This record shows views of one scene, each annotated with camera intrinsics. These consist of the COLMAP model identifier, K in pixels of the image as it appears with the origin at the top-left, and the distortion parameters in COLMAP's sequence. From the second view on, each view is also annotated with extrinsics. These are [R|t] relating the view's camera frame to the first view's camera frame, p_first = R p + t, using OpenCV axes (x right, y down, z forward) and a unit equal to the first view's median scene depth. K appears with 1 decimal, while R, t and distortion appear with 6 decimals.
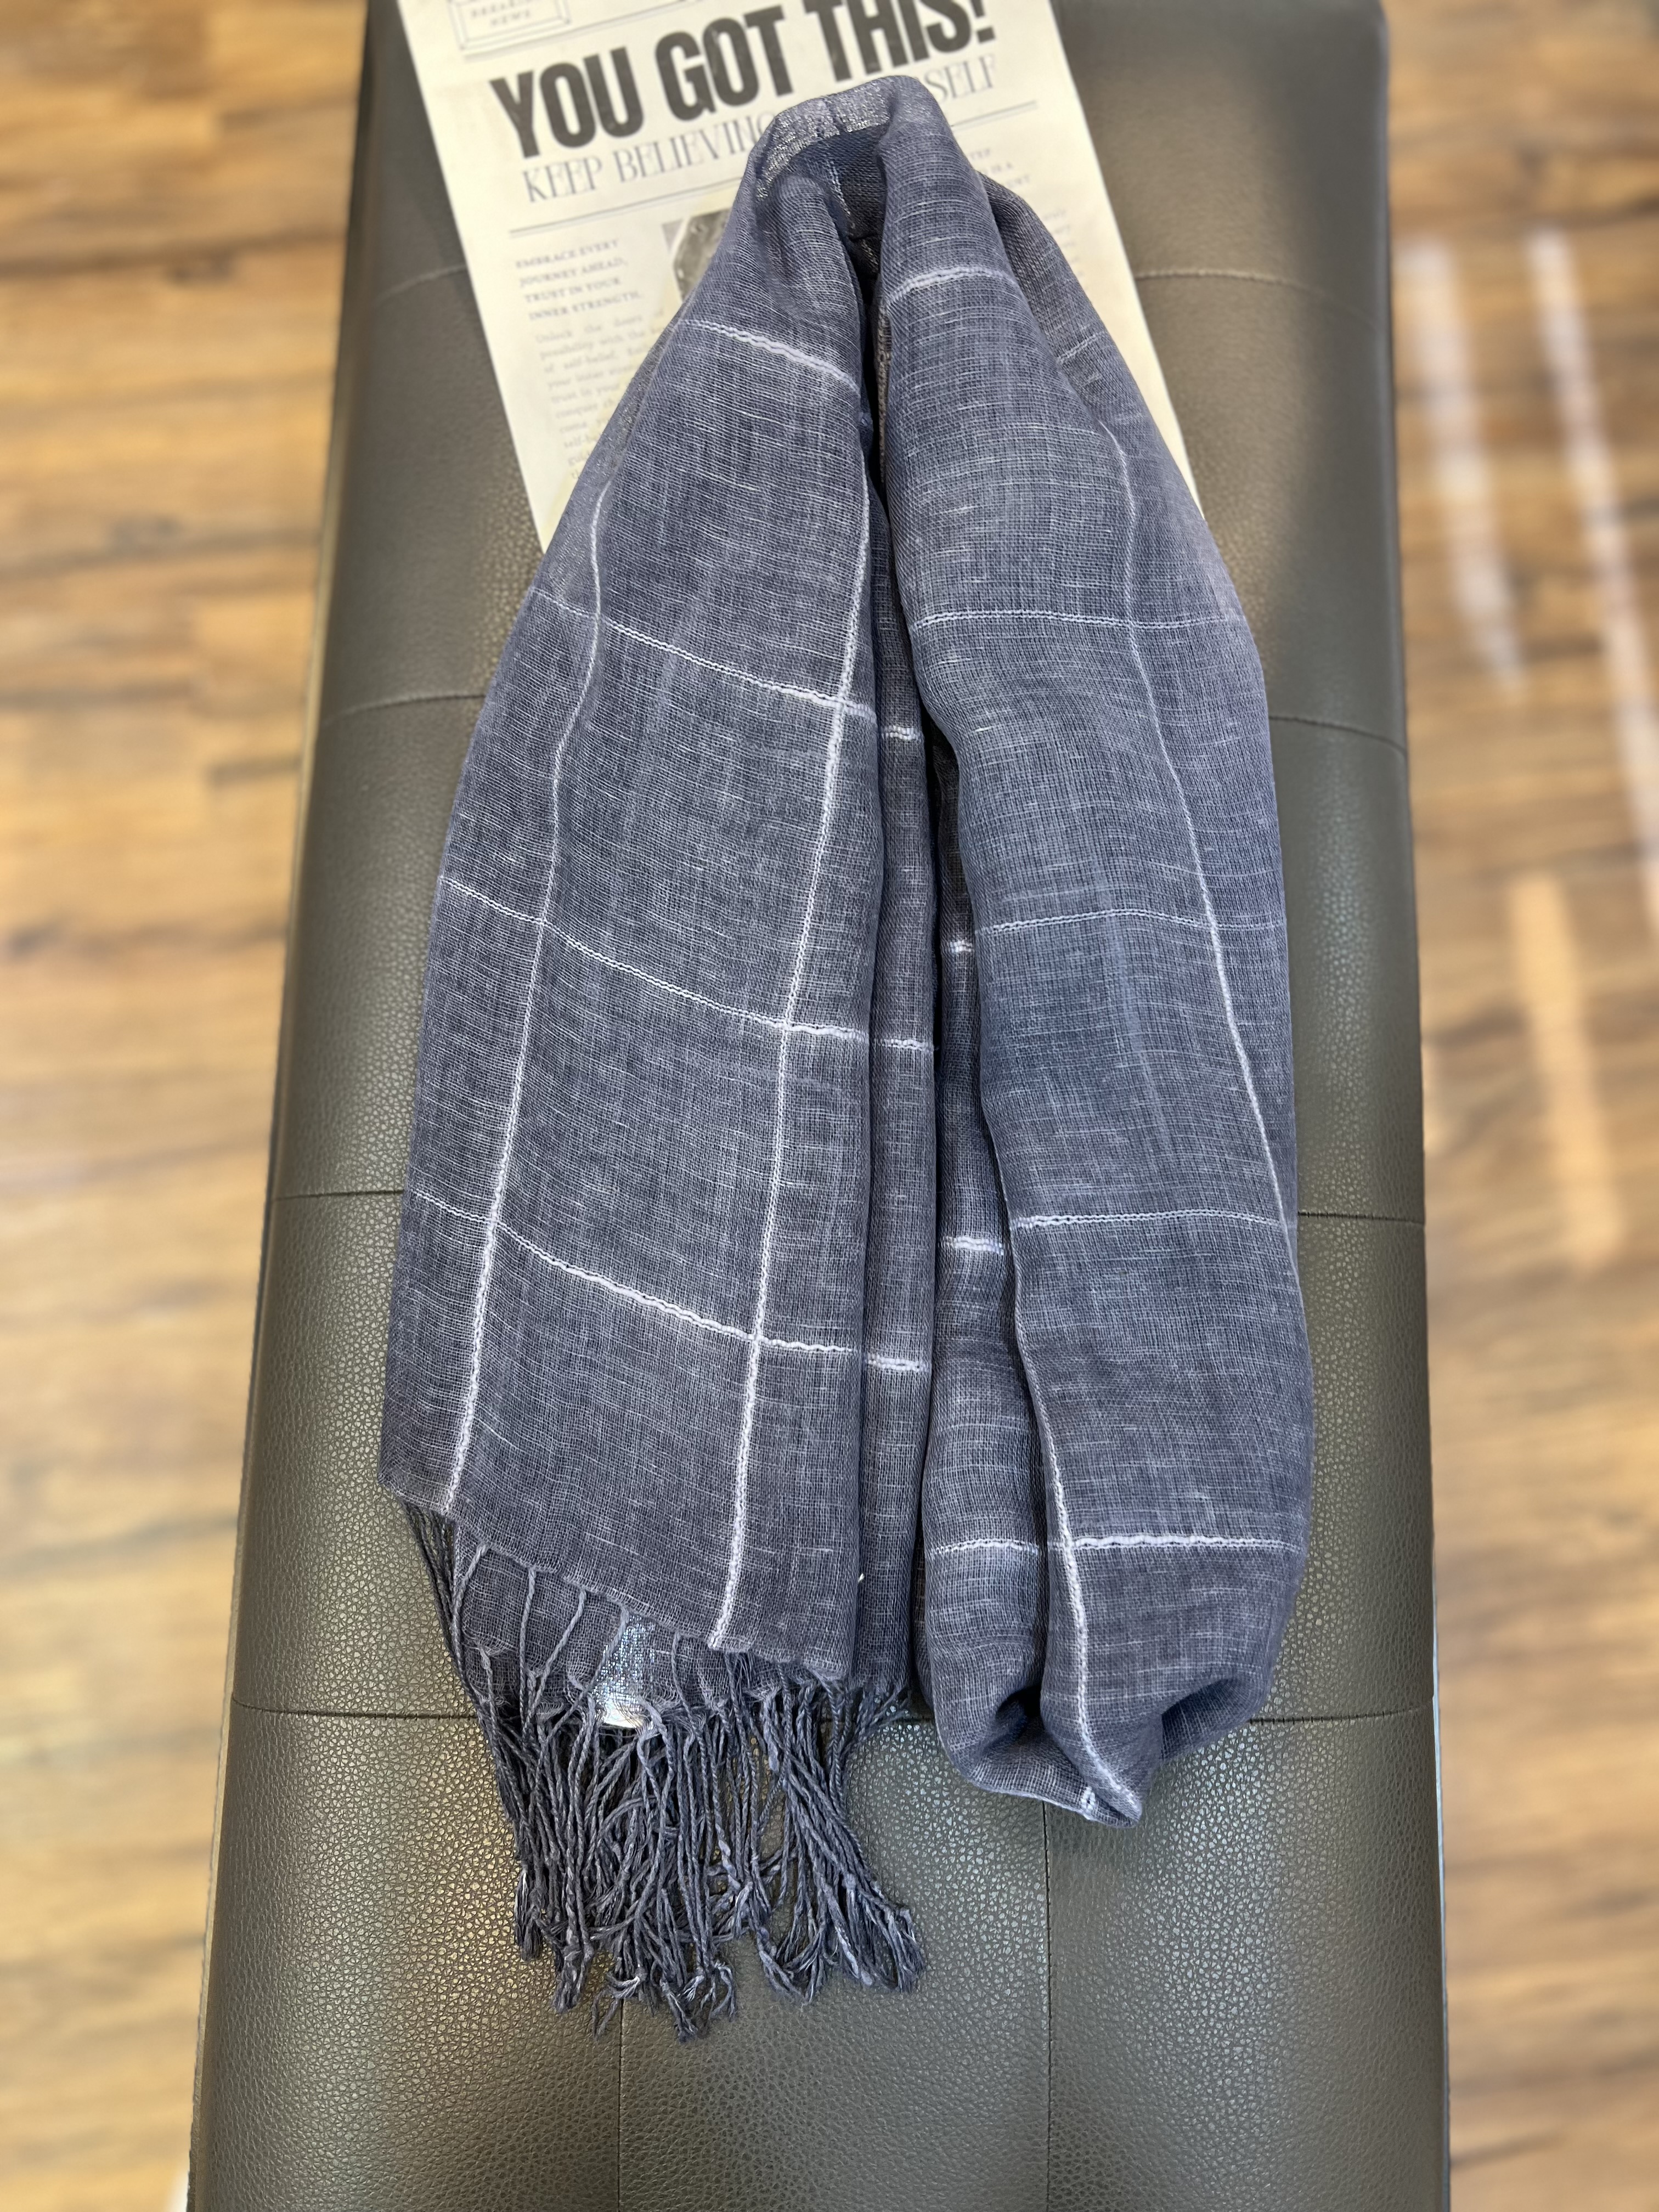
lens RADIAL K [[1736.3, 0, 835.1], [0, 1736.3, 1113.8], [0, 0, 1]] dist [0.020555, -0.038827]
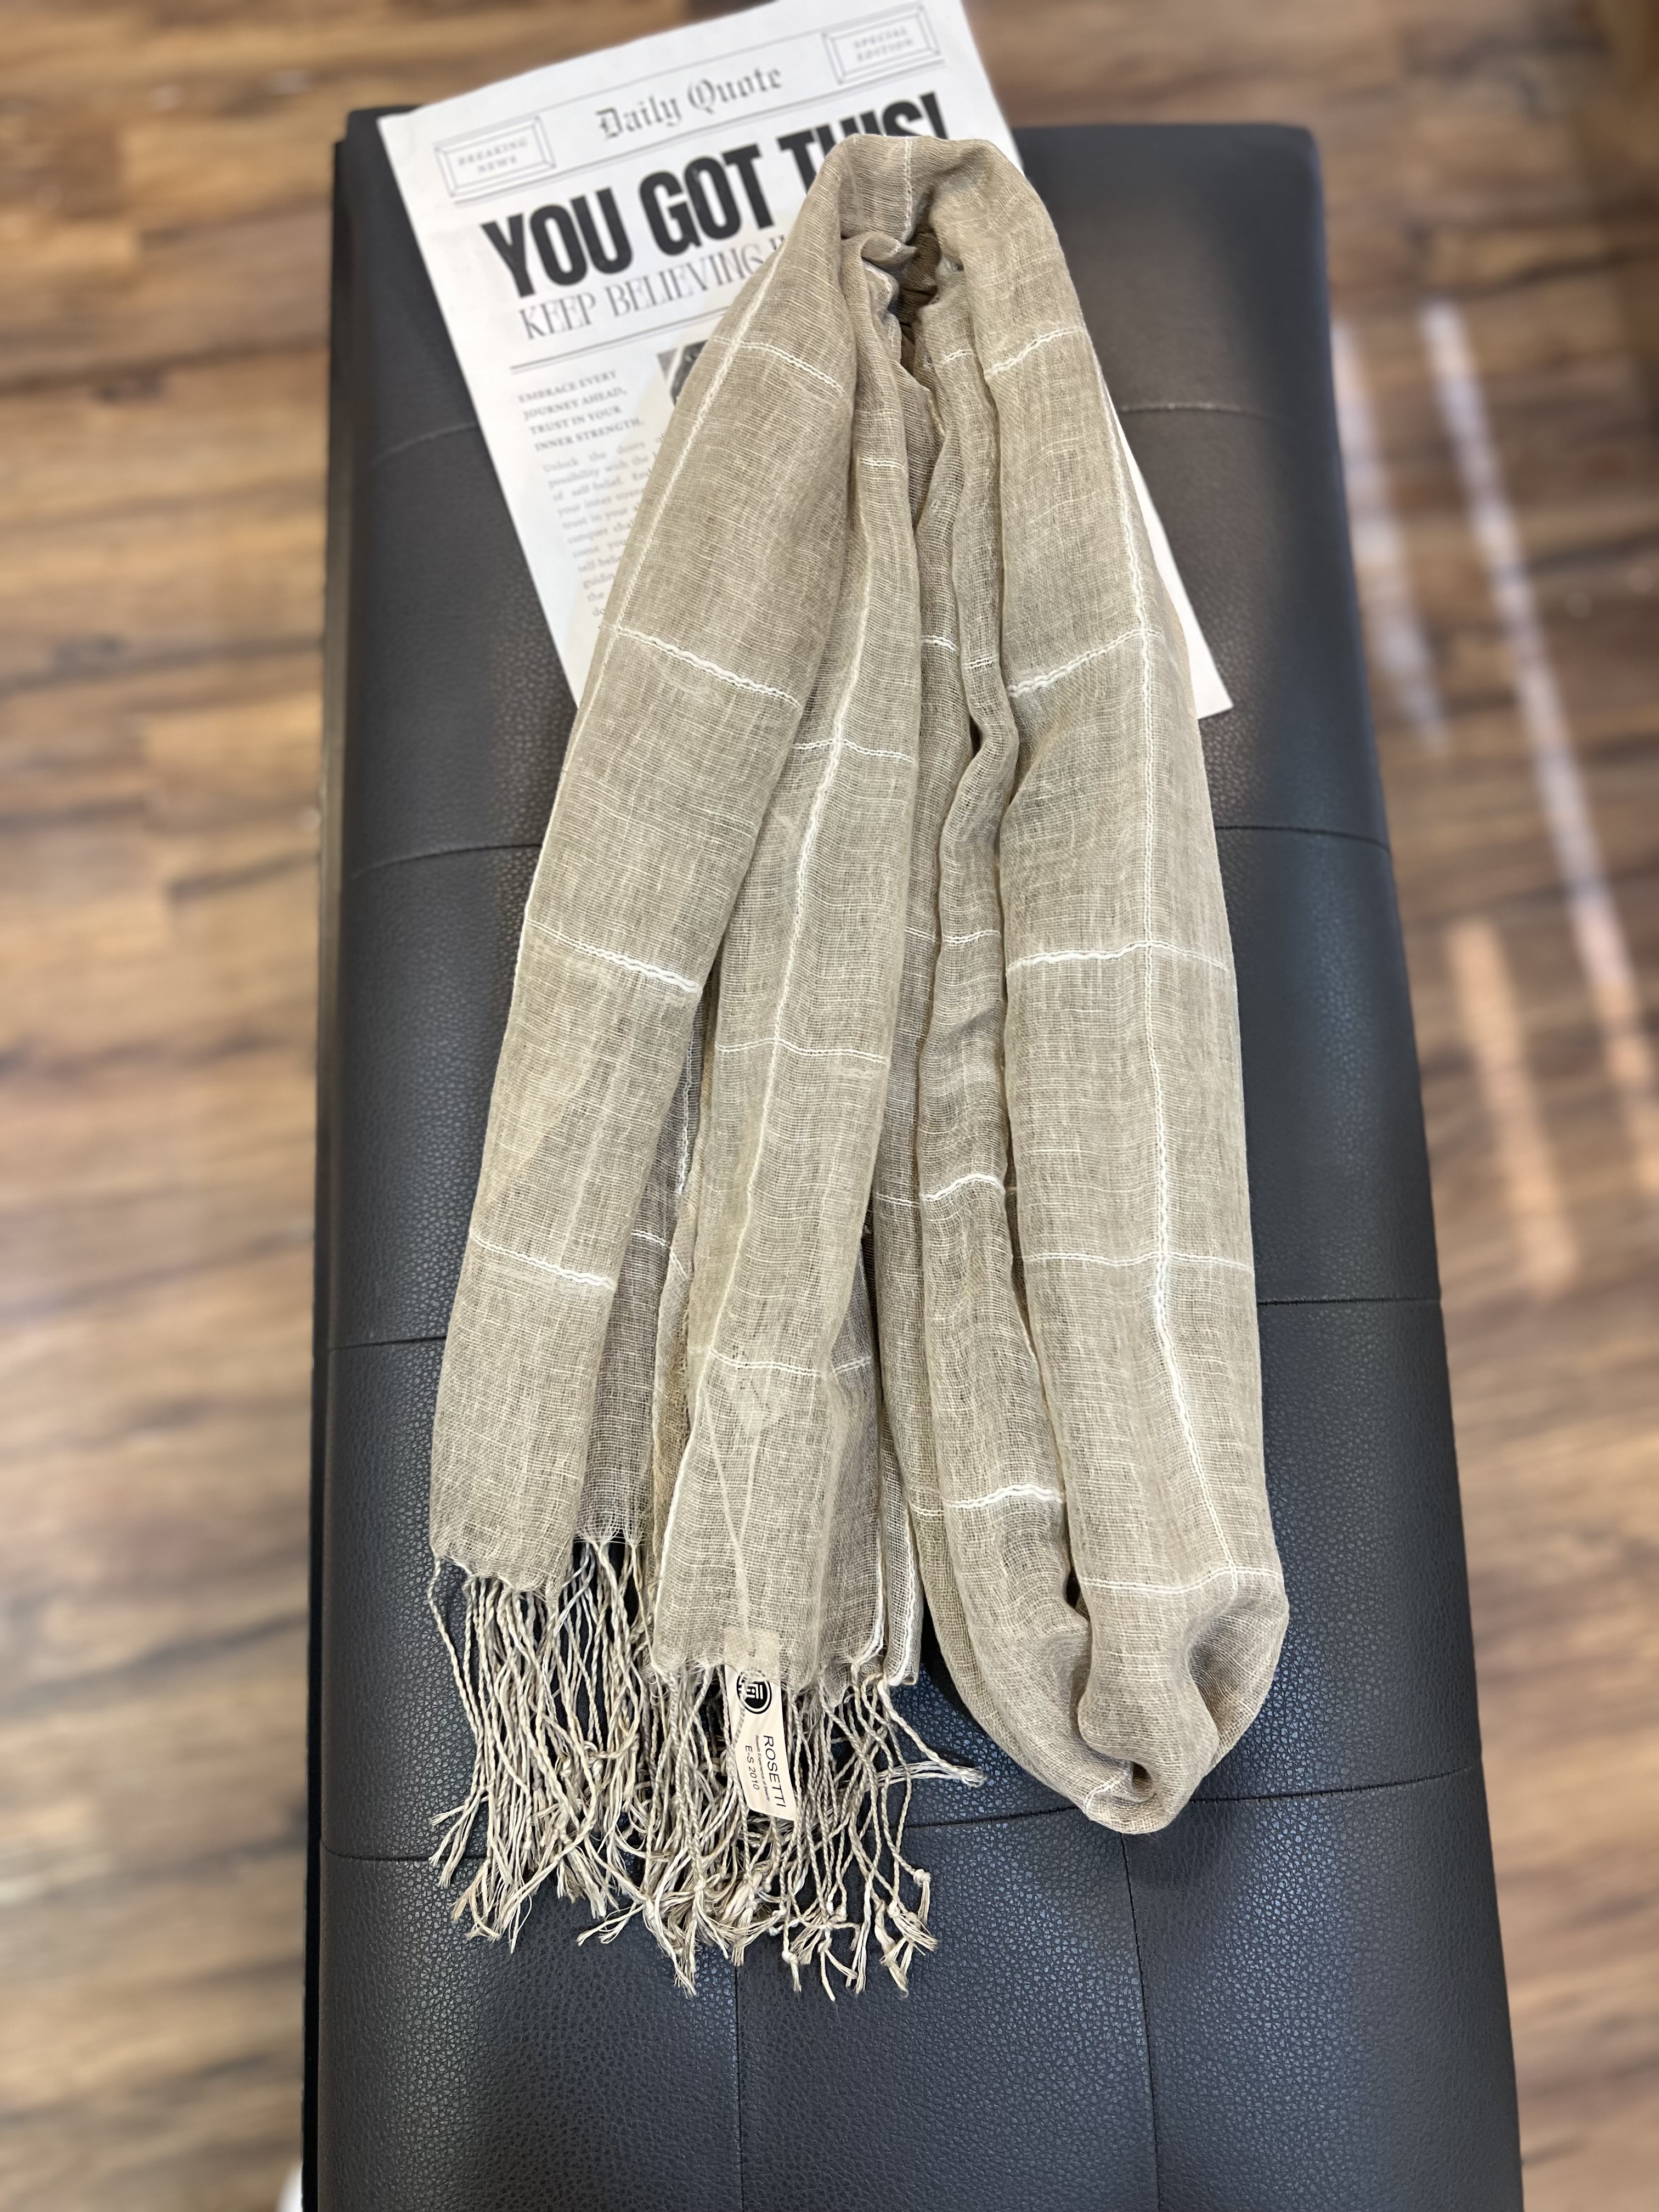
lens RADIAL K [[1736.3, 0, 835.1], [0, 1736.3, 1113.8], [0, 0, 1]] dist [0.020555, -0.038827]
pose [[0.996834, -0.058851, 0.053469, -0.082341], [0.059860, 0.998054, -0.017470, -0.056121], [-0.052337, 0.020615, 0.998417, -0.034987]]
